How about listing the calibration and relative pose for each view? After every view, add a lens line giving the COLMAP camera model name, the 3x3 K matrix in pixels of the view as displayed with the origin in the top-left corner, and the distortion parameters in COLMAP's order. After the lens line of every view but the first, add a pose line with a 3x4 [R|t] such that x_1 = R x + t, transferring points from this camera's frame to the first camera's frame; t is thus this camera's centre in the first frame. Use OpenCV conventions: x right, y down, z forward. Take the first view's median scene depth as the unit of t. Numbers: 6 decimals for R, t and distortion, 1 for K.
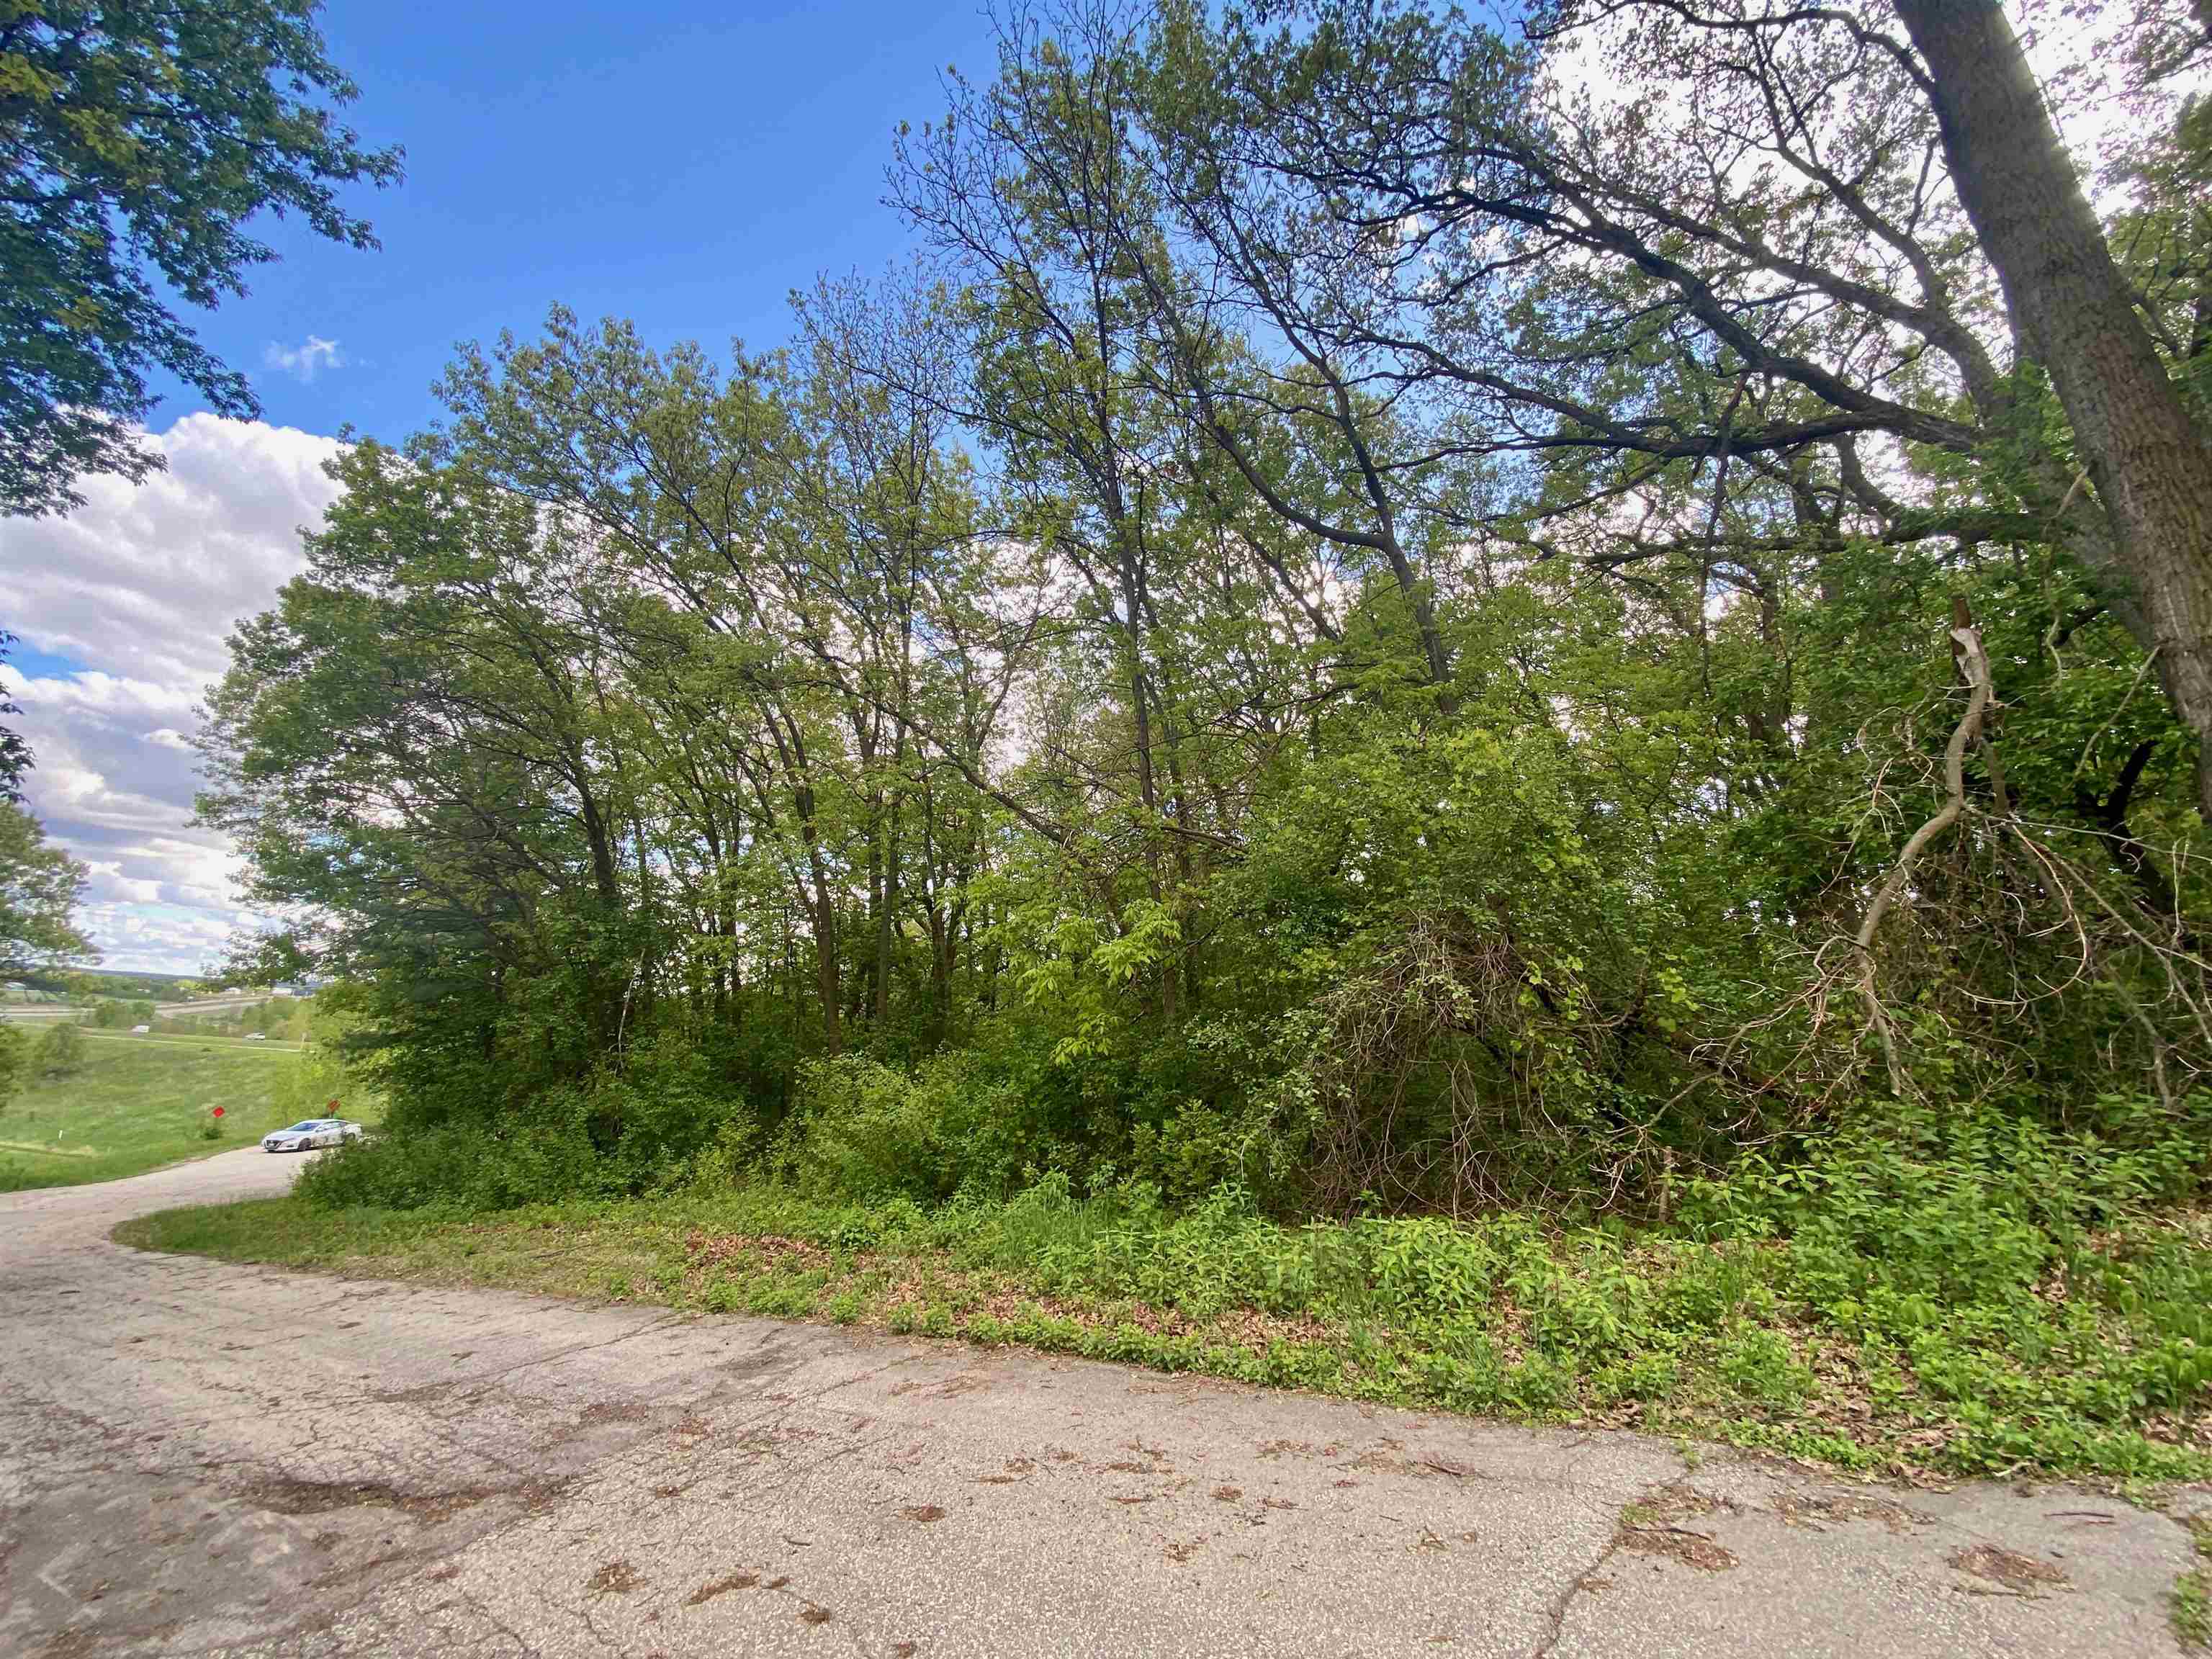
lens RADIAL K [[891.9, 0, 1105.5], [0, 891.9, 839.5], [0, 0, 1]] dist [-0.000775, -0.012282]
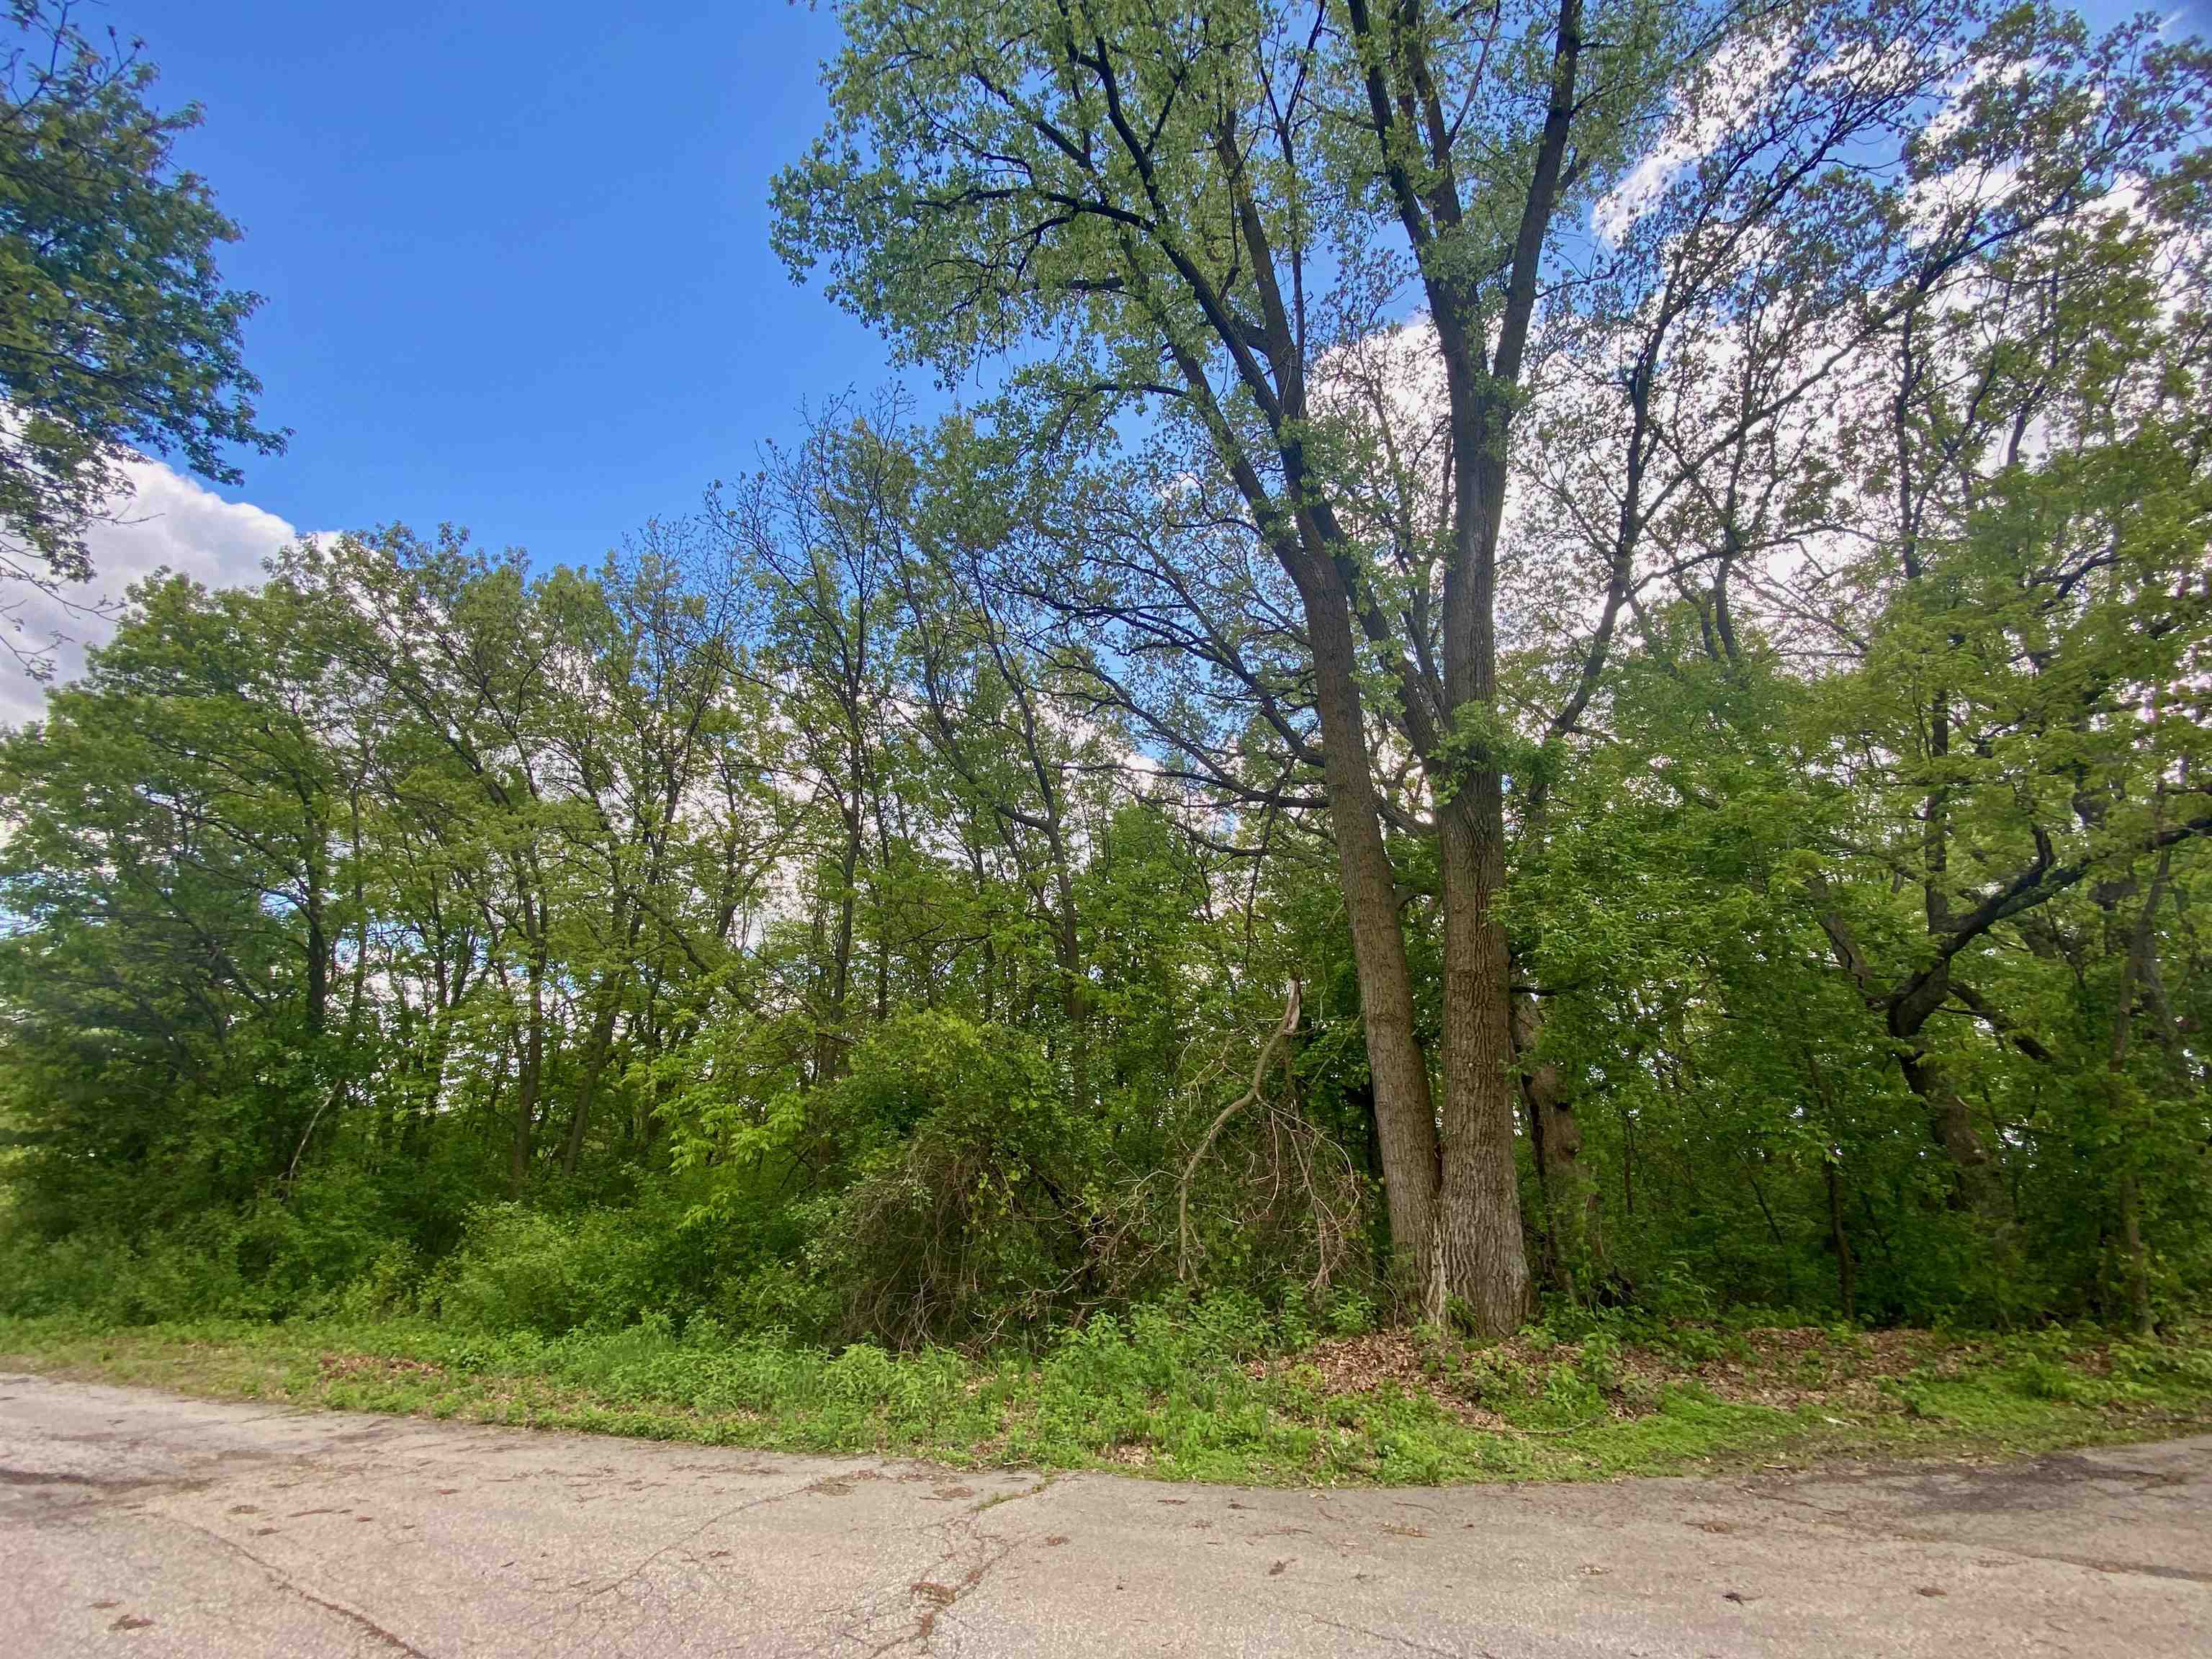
lens RADIAL K [[891.9, 0, 1105.5], [0, 891.9, 839.5], [0, 0, 1]] dist [-0.000775, -0.012282]
pose [[0.969538, 0.149273, 0.194202, 0.154171], [-0.114009, 0.976743, -0.181589, -0.092532], [-0.216792, 0.153917, 0.964008, -0.332235]]
